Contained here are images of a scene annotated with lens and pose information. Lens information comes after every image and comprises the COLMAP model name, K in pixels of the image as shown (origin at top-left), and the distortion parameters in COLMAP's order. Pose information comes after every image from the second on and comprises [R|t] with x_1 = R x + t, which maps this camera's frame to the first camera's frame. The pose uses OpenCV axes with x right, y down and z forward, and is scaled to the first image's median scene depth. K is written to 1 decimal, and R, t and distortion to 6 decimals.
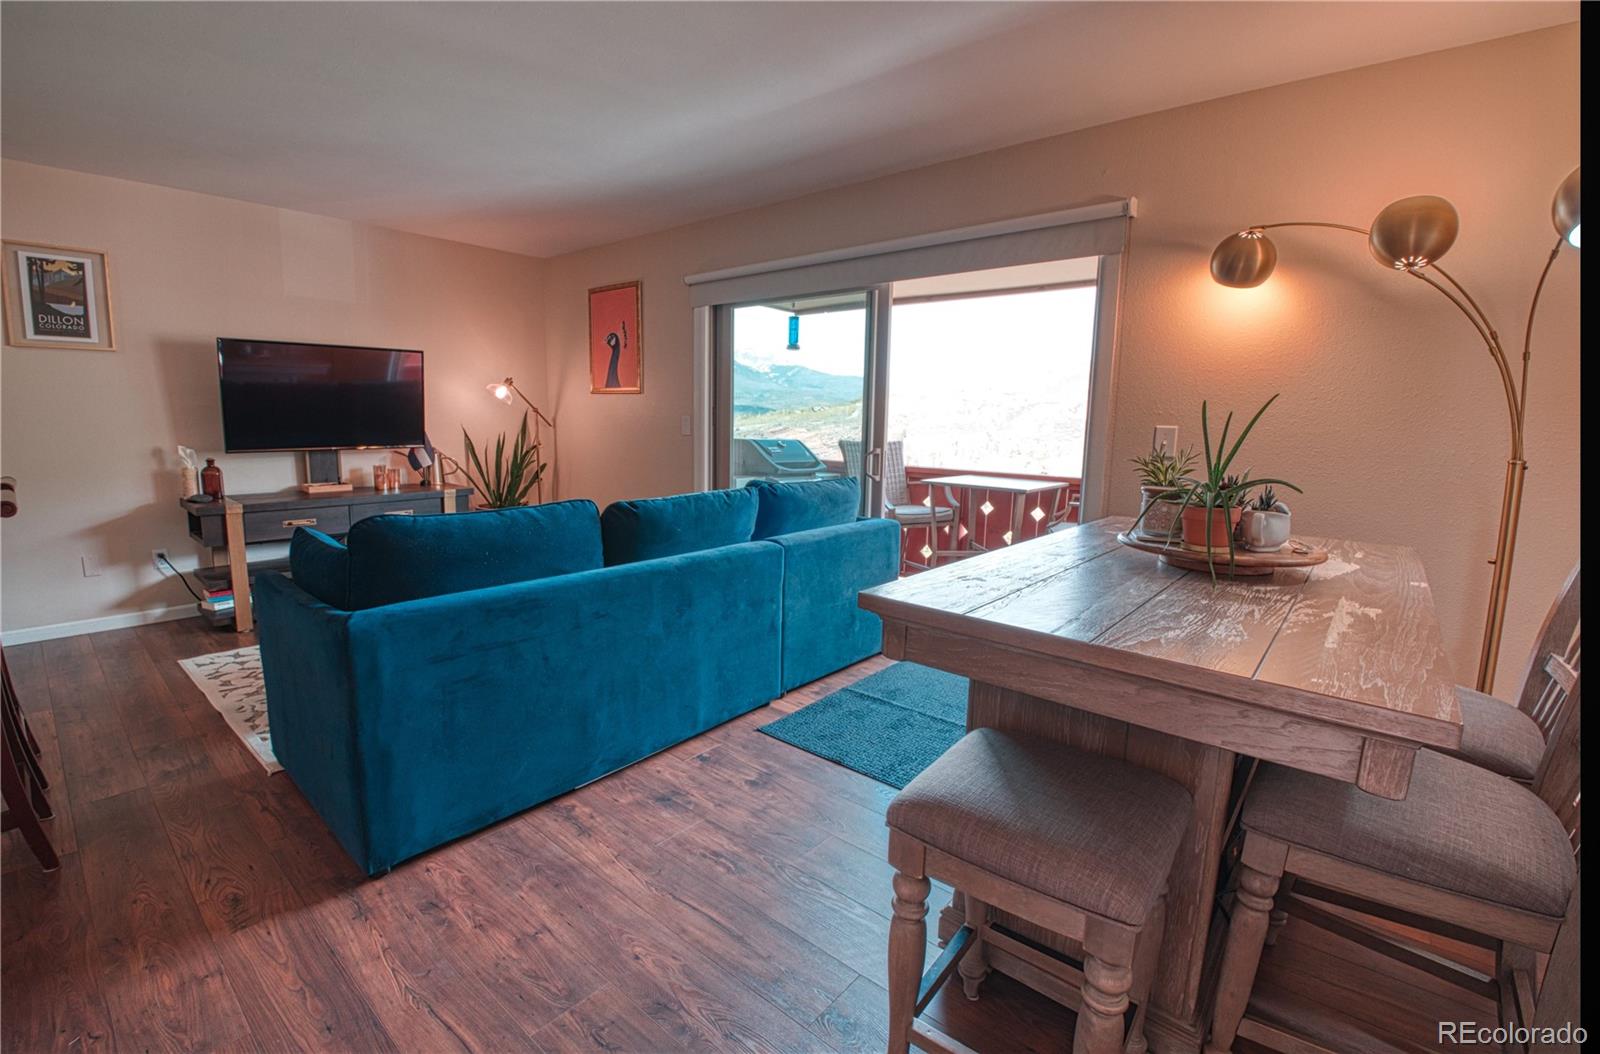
lens RADIAL K [[697.9, 0, 785.9], [0, 697.9, 520.6], [0, 0, 1]] dist [-0.034637, -0.001170]
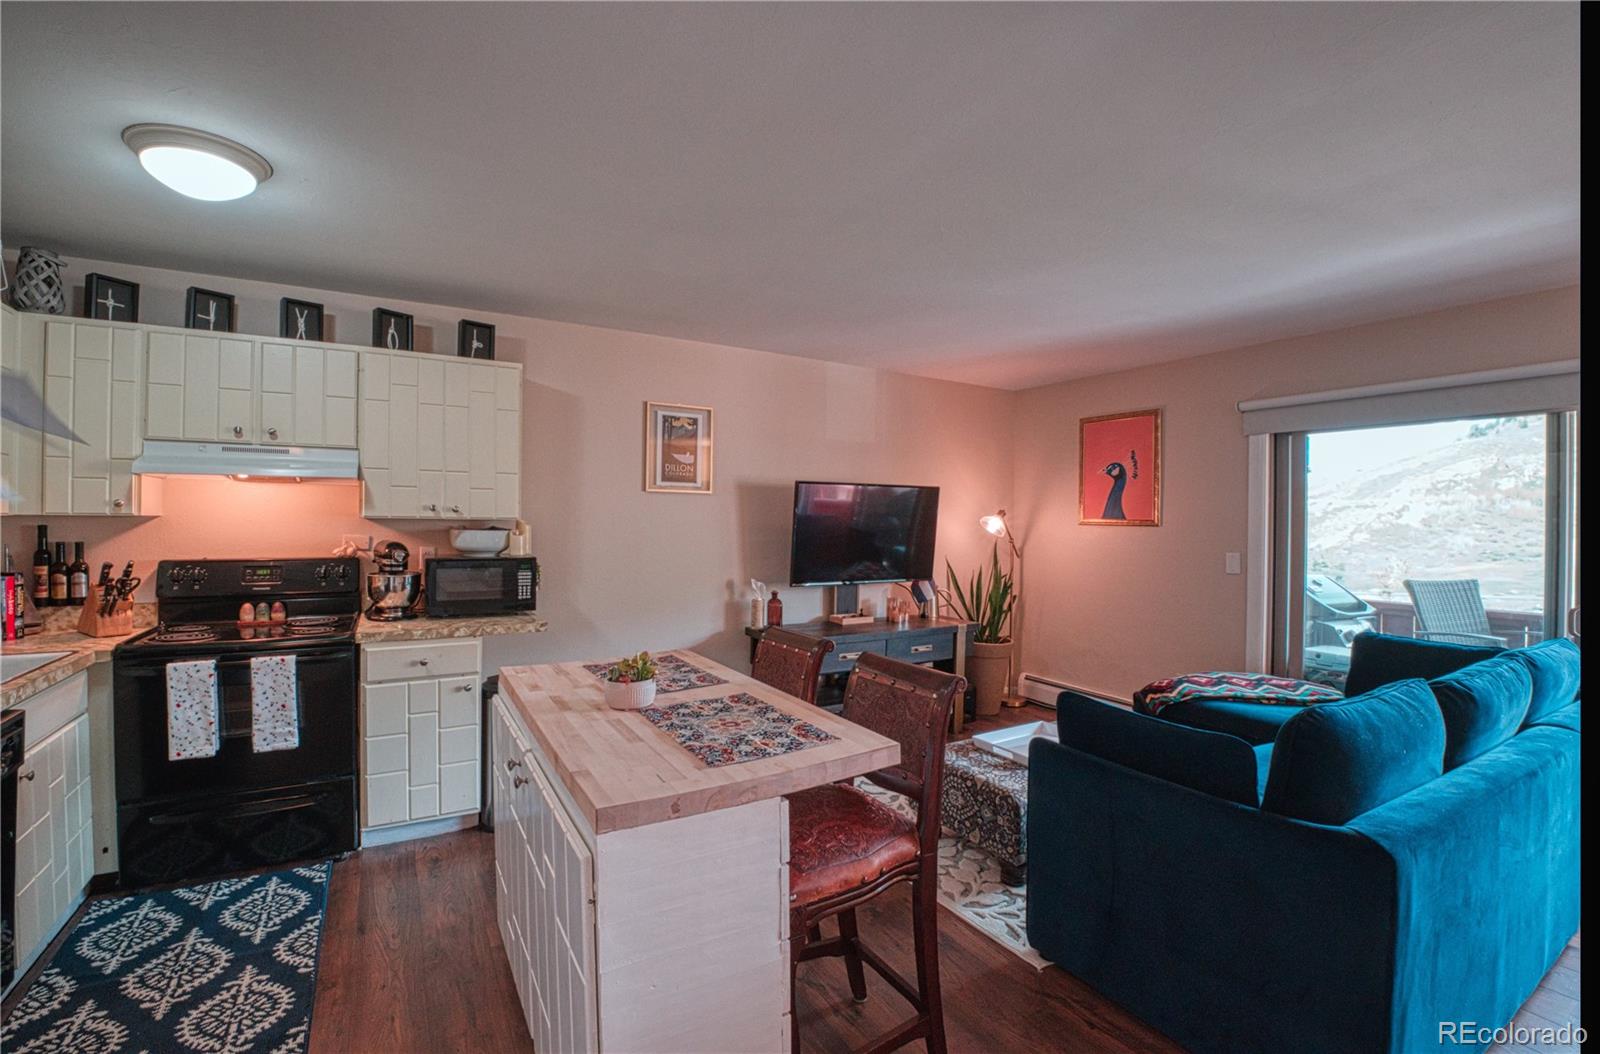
lens RADIAL K [[697.9, 0, 788.5], [0, 697.9, 521.0], [0, 0, 1]] dist [-0.034637, -0.001170]
pose [[0.941996, -0.006324, -0.335565, -0.467678], [-0.044954, 0.988436, -0.144823, -0.043654], [0.332600, 0.151508, 0.930818, -0.030273]]
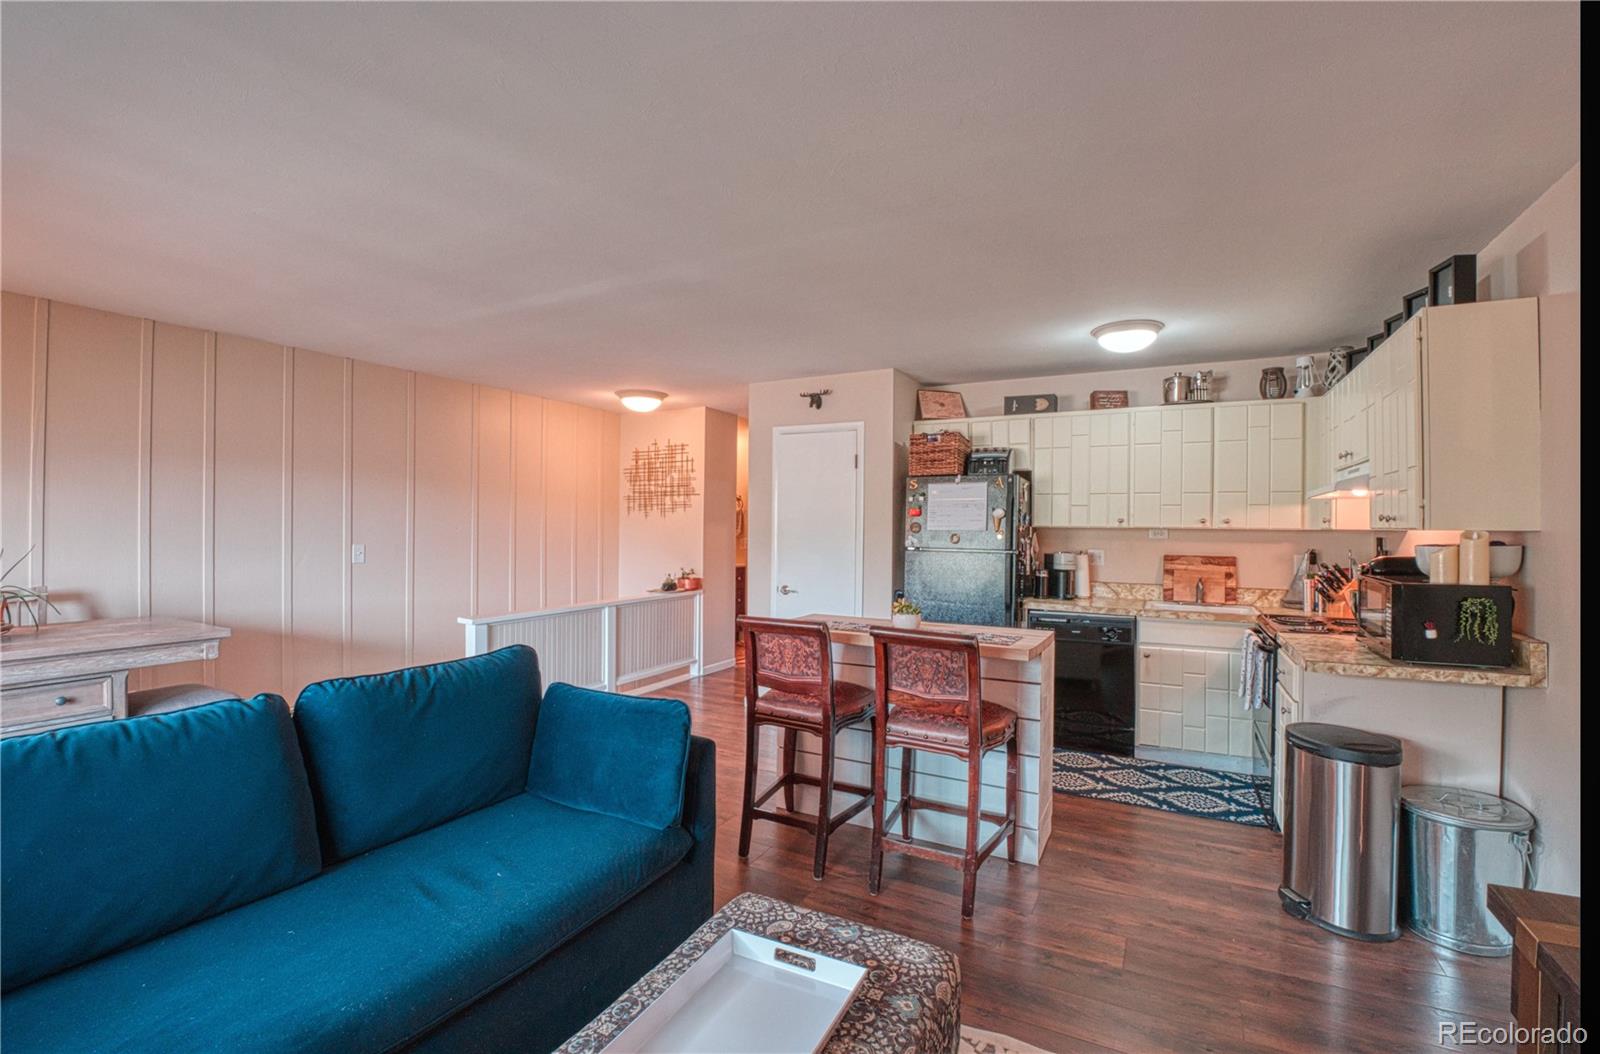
lens RADIAL K [[697.9, 0, 786.2], [0, 697.9, 524.2], [0, 0, 1]] dist [-0.034637, -0.001170]
pose [[-0.979461, -0.024460, -0.200145, -0.411129], [-0.053462, 0.988591, 0.140815, -0.219938], [0.194417, 0.148623, -0.969594, 1.161216]]
